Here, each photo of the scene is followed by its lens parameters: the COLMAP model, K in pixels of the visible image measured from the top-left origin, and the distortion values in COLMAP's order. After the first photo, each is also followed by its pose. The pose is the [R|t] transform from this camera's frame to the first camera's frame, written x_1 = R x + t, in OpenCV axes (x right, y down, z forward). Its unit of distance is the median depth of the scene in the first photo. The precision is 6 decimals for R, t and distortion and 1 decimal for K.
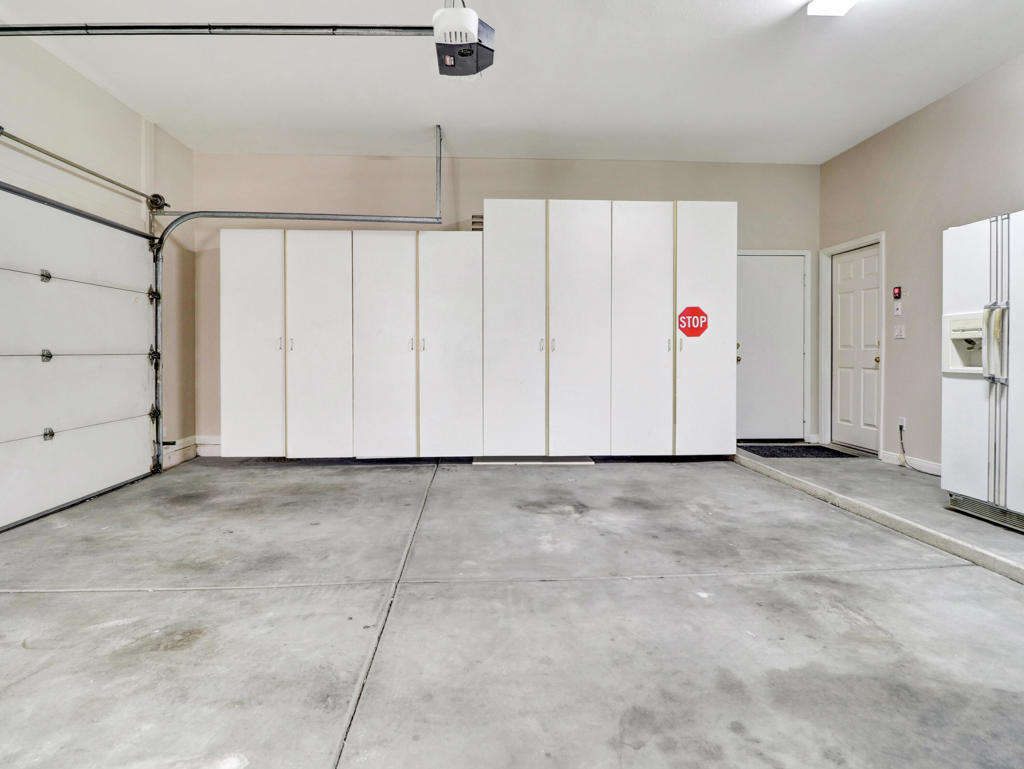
lens RADIAL K [[557.6, 0, 503.3], [0, 557.6, 361.4], [0, 0, 1]] dist [-0.003612, -0.002109]
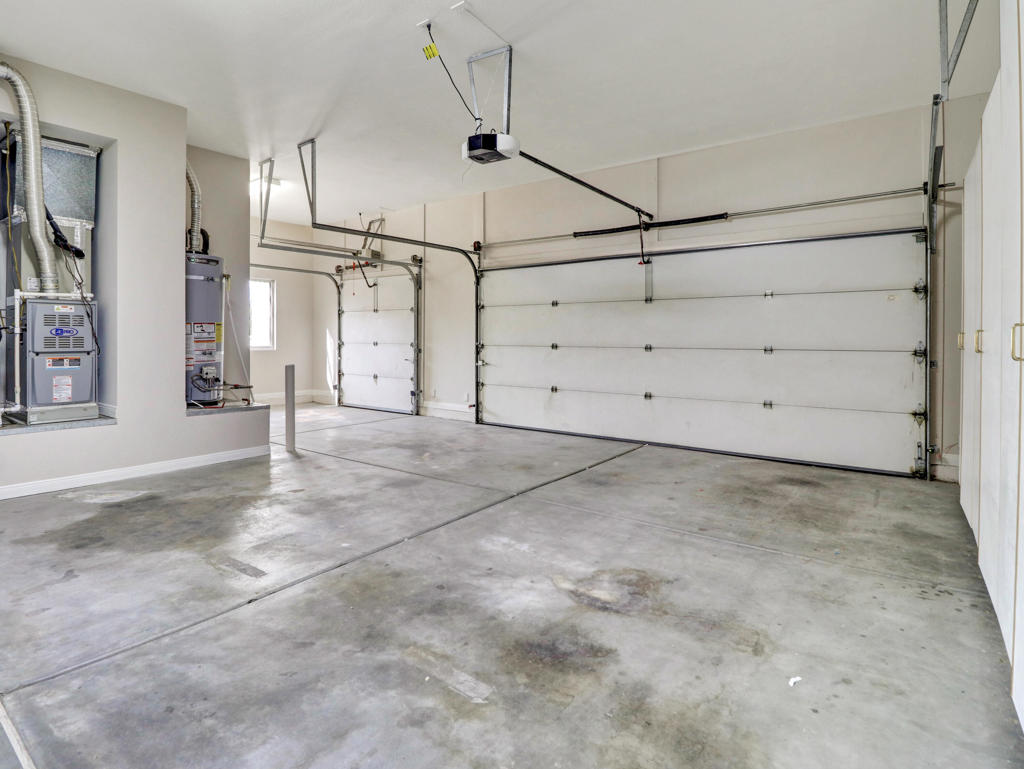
lens RADIAL K [[557.6, 0, 503.3], [0, 557.6, 361.4], [0, 0, 1]] dist [-0.003612, -0.002109]
pose [[-0.654648, 0.030316, -0.755325, 0.813915], [-0.019735, 0.998170, 0.057167, -0.056309], [0.755676, 0.052331, -0.652852, 1.584976]]
